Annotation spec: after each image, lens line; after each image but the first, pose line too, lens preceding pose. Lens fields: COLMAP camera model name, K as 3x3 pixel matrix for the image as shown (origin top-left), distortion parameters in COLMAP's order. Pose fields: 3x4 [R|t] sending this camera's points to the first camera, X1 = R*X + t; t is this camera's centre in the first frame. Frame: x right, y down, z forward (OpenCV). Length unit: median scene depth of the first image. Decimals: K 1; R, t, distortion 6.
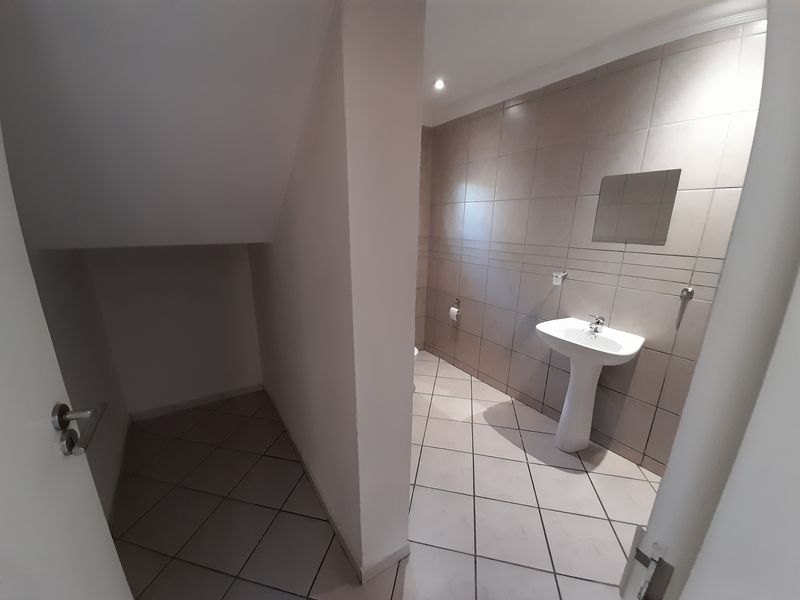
lens RADIAL K [[321.9, 0, 384.5], [0, 321.9, 303.5], [0, 0, 1]] dist [0.001940, -0.006423]
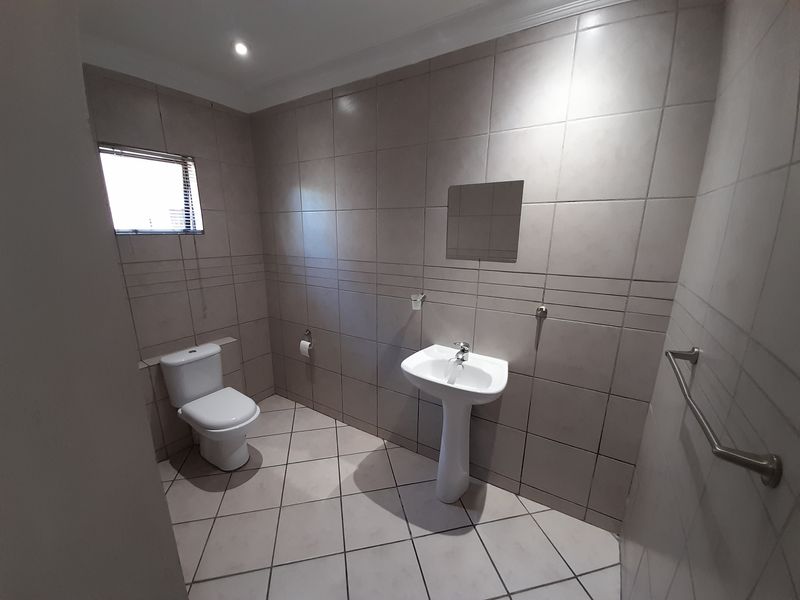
lens RADIAL K [[320.0, 0, 400.0], [0, 320.0, 300.0], [0, 0, 1]] dist [-0.001284, -0.000058]
pose [[0.888514, -0.103830, 0.446948, 0.120069], [0.117791, 0.993032, -0.003473, -0.085723], [-0.443473, 0.055733, 0.894553, 0.259082]]
